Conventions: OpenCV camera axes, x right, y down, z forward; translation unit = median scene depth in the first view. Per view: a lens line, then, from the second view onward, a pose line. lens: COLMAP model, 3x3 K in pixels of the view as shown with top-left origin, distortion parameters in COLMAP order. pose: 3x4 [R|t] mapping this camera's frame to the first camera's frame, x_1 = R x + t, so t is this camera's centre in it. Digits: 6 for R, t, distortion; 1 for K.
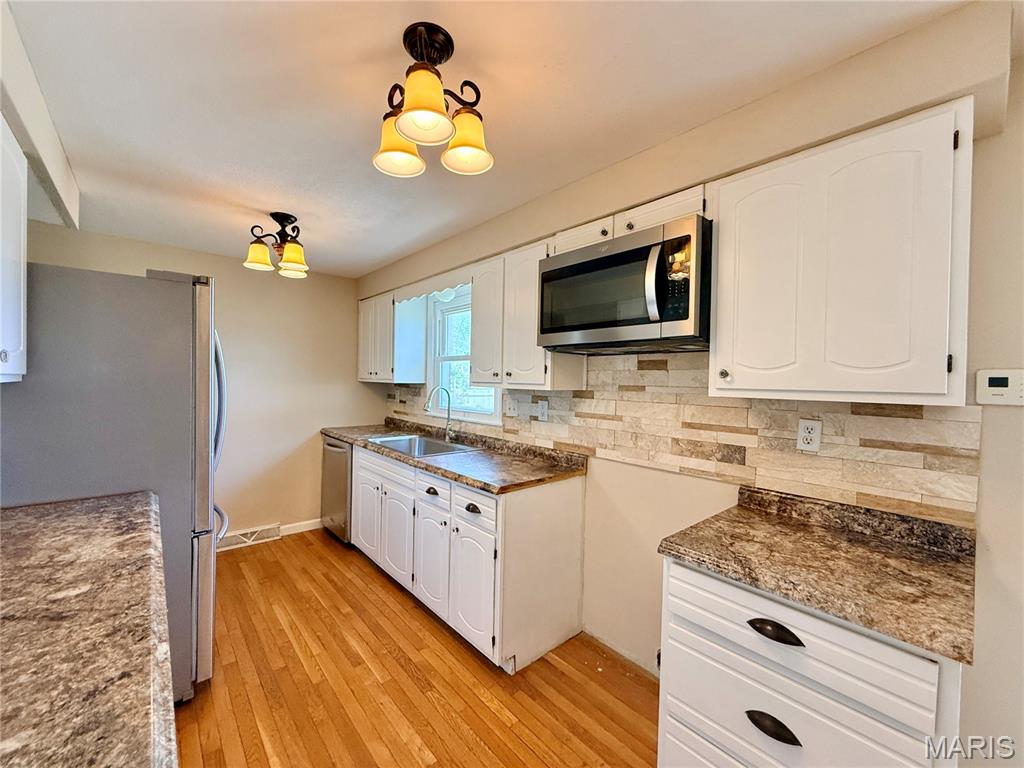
lens RADIAL K [[407.6, 0, 509.6], [0, 407.6, 384.3], [0, 0, 1]] dist [-0.000934, 0.000209]
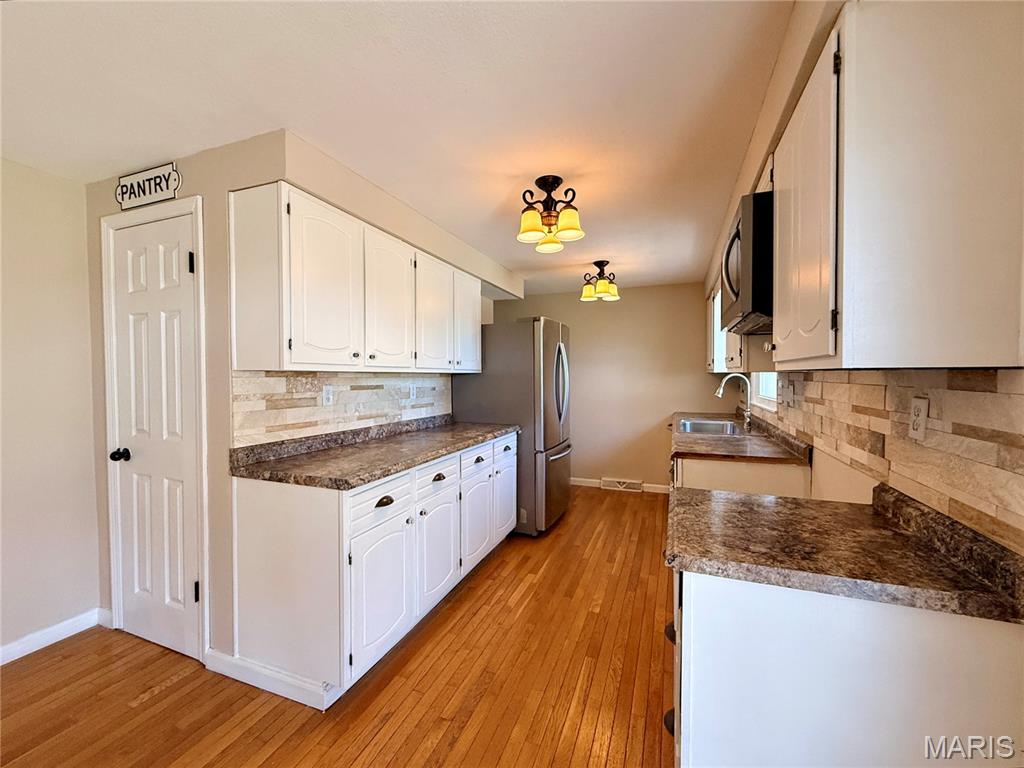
lens RADIAL K [[423.4, 0, 509.2], [0, 423.4, 384.3], [0, 0, 1]] dist [-0.000131, 0.000031]
pose [[0.457278, -0.001911, -0.889322, 0.817814], [0.004863, 0.999988, 0.000352, 0.043418], [0.889311, -0.004486, 0.457282, -0.021293]]
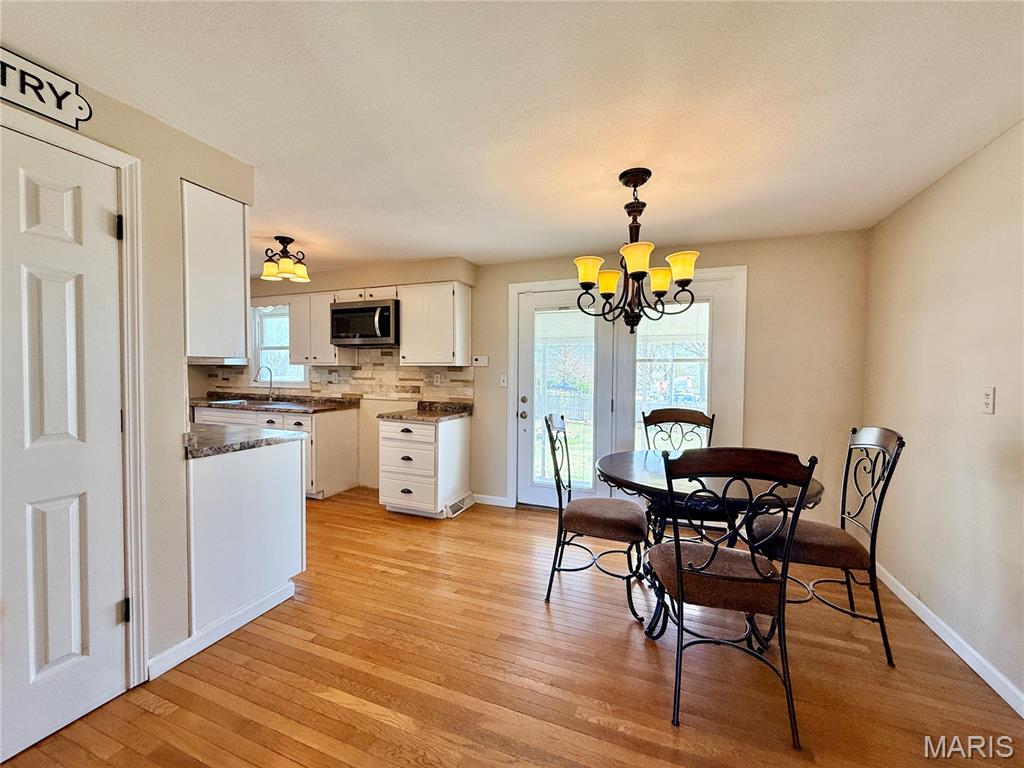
lens RADIAL K [[407.6, 0, 509.6], [0, 407.6, 384.3], [0, 0, 1]] dist [-0.000934, 0.000209]
pose [[0.890387, -0.028235, 0.454328, -0.069116], [0.013840, 0.999292, 0.034979, 0.050825], [-0.454995, -0.024857, 0.890147, -1.287926]]
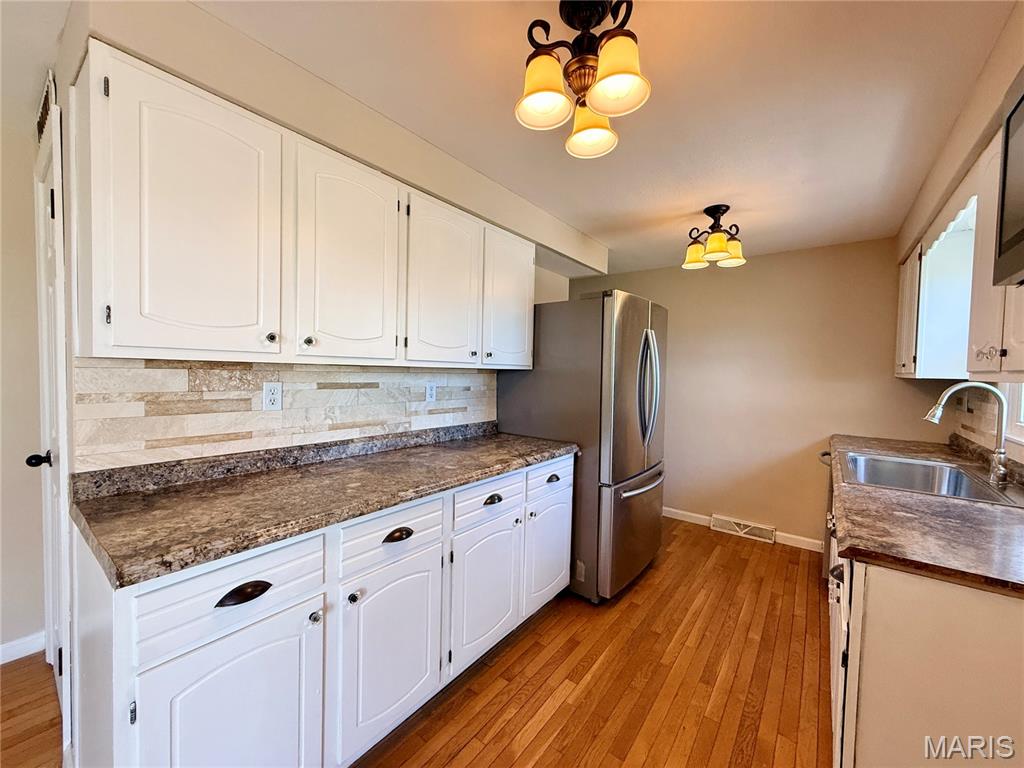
lens RADIAL K [[407.6, 0, 509.6], [0, 407.6, 384.3], [0, 0, 1]] dist [-0.000934, 0.000209]
pose [[0.187896, 0.019420, -0.981997, 0.417130], [-0.026219, 0.999547, 0.014750, 0.024473], [0.981839, 0.022976, 0.188320, 0.384684]]
